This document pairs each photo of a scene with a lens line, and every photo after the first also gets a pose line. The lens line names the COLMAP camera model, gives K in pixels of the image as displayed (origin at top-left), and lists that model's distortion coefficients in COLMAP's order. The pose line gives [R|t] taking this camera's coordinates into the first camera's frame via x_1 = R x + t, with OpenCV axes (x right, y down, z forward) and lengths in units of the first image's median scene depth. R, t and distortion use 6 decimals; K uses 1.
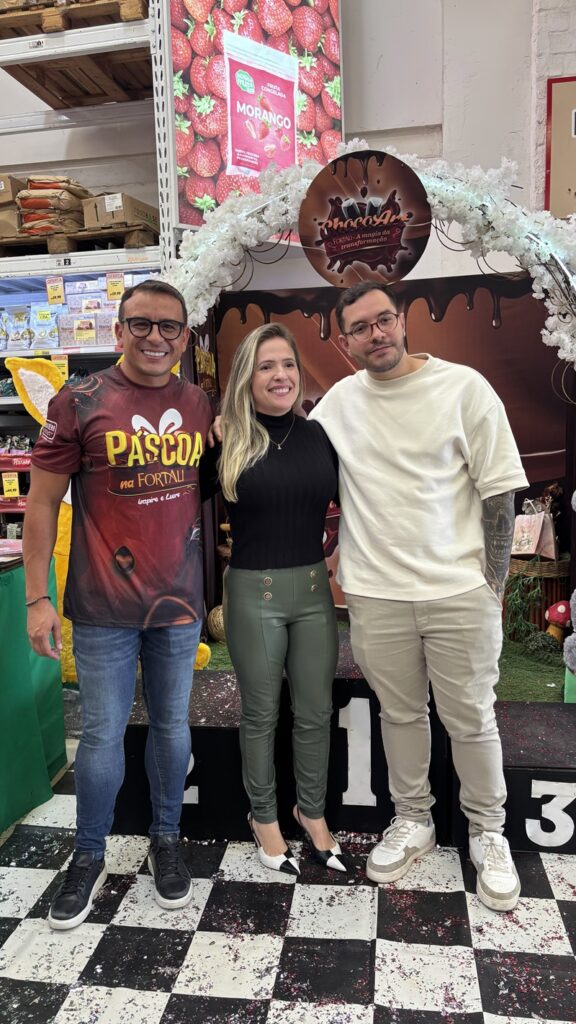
lens RADIAL K [[780.5, 0, 286.1], [0, 780.5, 519.0], [0, 0, 1]] dist [0.033258, -0.029136]
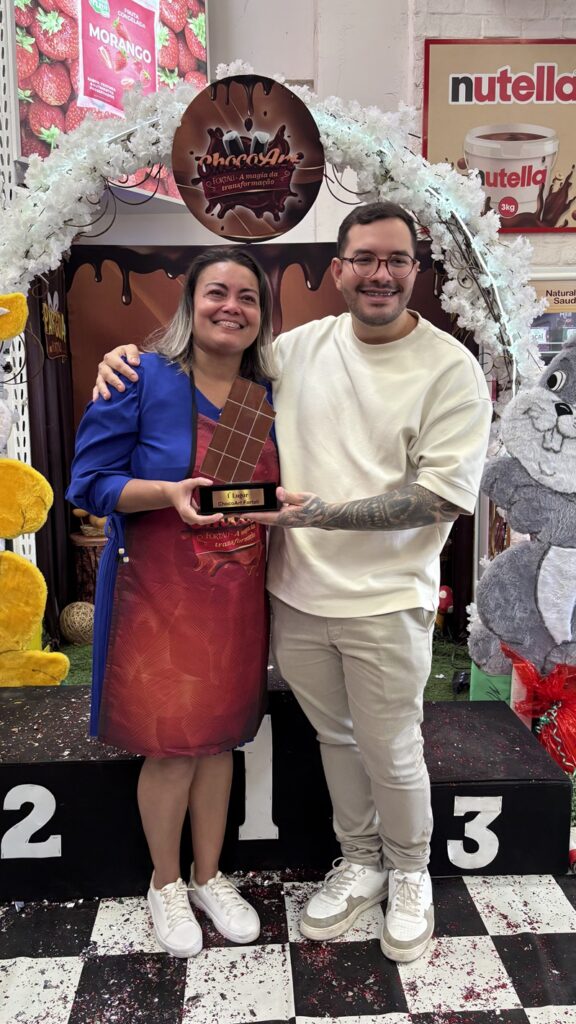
lens RADIAL K [[780.5, 0, 289.2], [0, 780.5, 512.2], [0, 0, 1]] dist [0.033258, -0.029136]
pose [[0.980119, -0.008045, 0.198245, -0.032046], [0.005857, 0.999915, 0.011620, 0.001392], [-0.198322, -0.010227, 0.980084, 0.135395]]
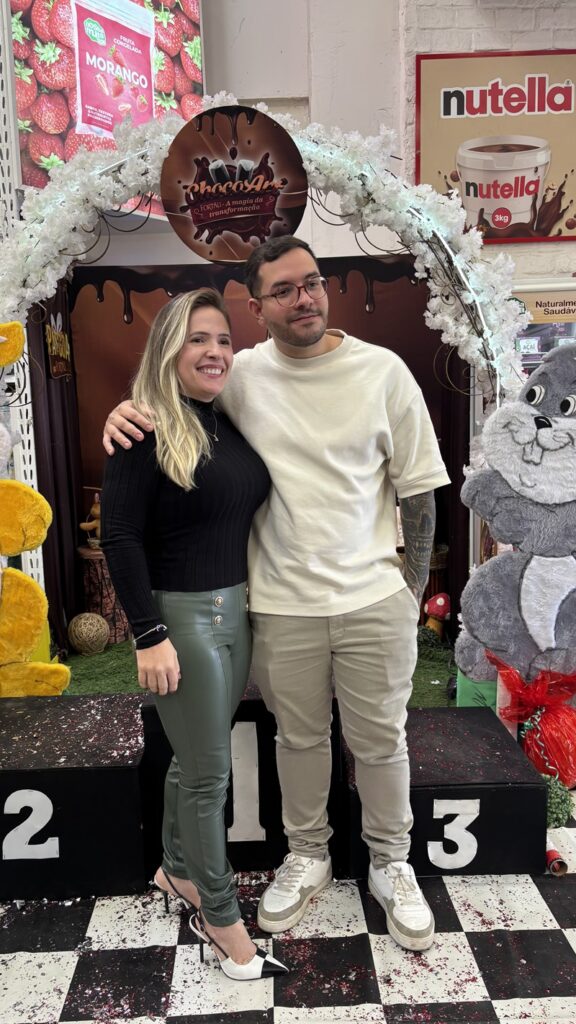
lens RADIAL K [[780.5, 0, 284.4], [0, 780.5, 520.1], [0, 0, 1]] dist [0.033258, -0.029136]
pose [[0.985592, -0.023911, 0.167439, -0.003818], [0.021556, 0.999642, 0.015868, -0.009819], [-0.167758, -0.012030, 0.985755, 0.098409]]
